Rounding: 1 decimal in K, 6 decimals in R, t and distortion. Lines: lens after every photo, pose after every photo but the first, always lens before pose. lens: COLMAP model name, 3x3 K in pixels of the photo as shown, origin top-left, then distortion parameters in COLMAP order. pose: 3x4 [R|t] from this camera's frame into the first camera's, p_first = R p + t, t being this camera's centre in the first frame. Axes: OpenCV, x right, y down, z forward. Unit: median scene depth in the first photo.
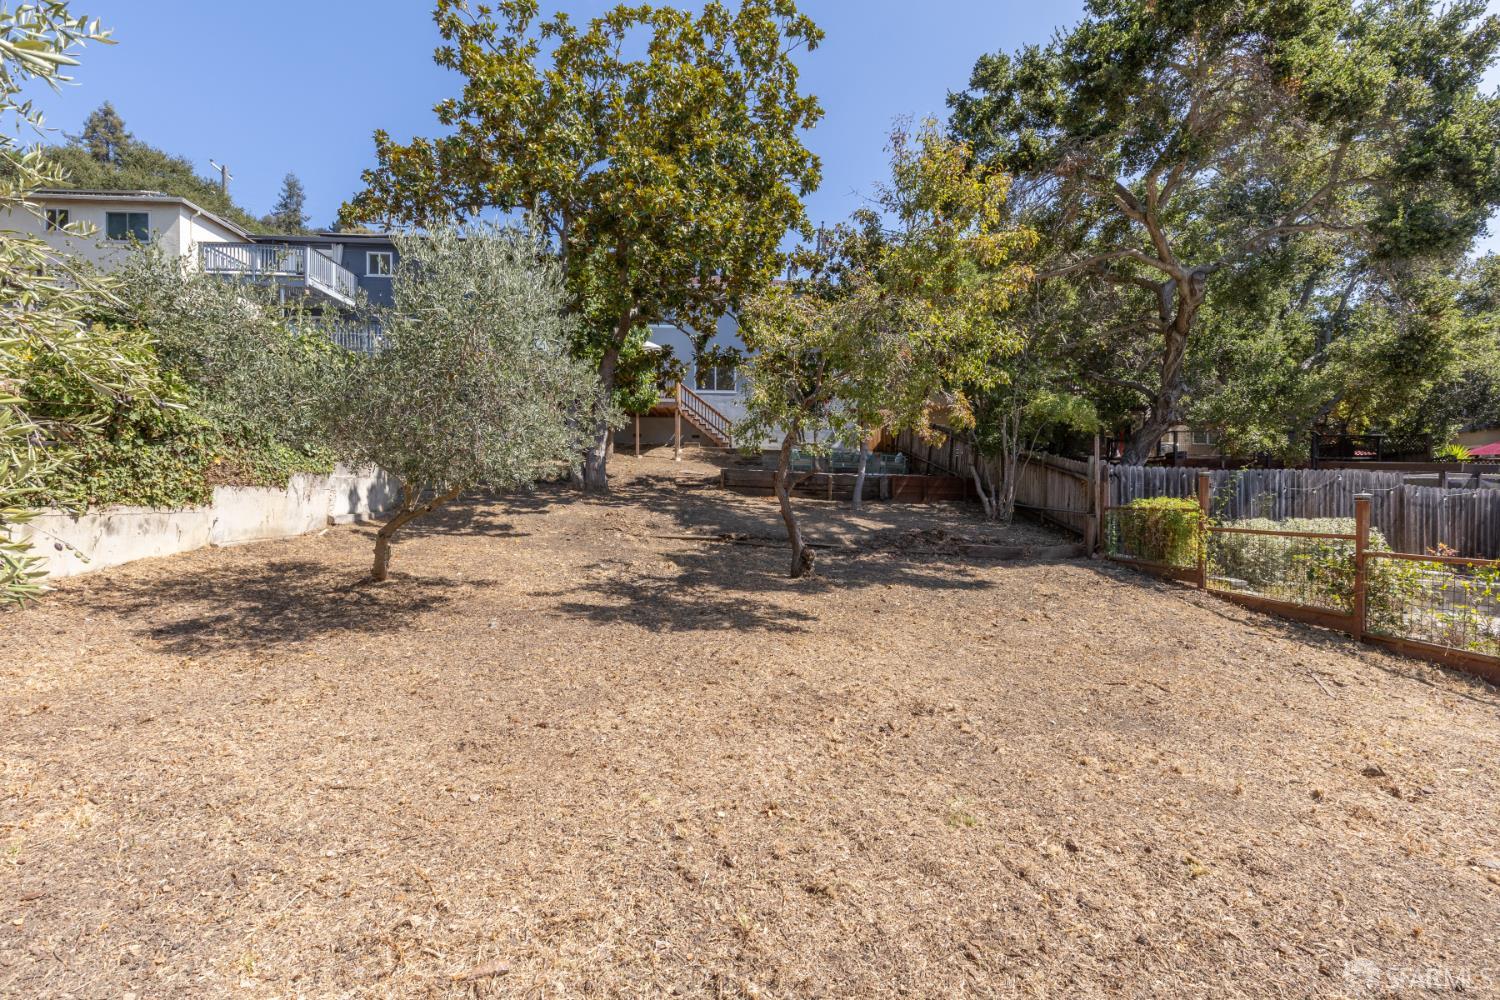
lens RADIAL K [[670.4, 0, 746.7], [0, 670.4, 498.7], [0, 0, 1]] dist [0.010005, -0.000831]
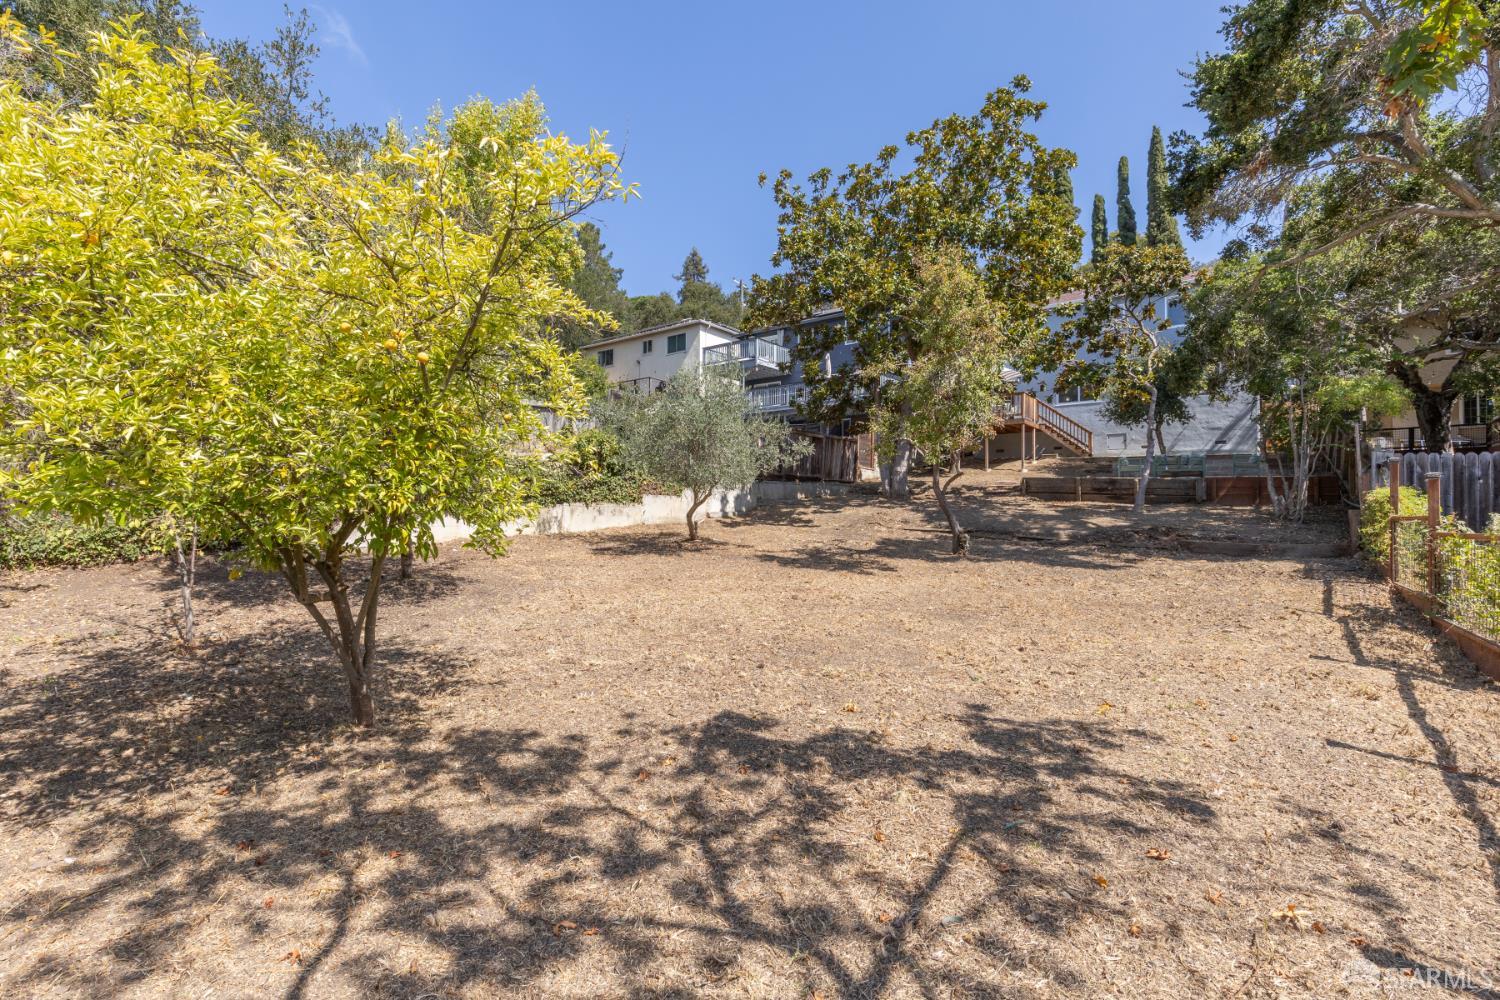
lens RADIAL K [[670.4, 0, 752.1], [0, 670.4, 501.1], [0, 0, 1]] dist [0.010005, -0.000831]
pose [[0.769947, -0.017626, -0.637864, 0.481729], [0.001887, 0.999677, -0.025347, 0.033328], [0.638105, 0.018312, 0.769732, -0.230602]]
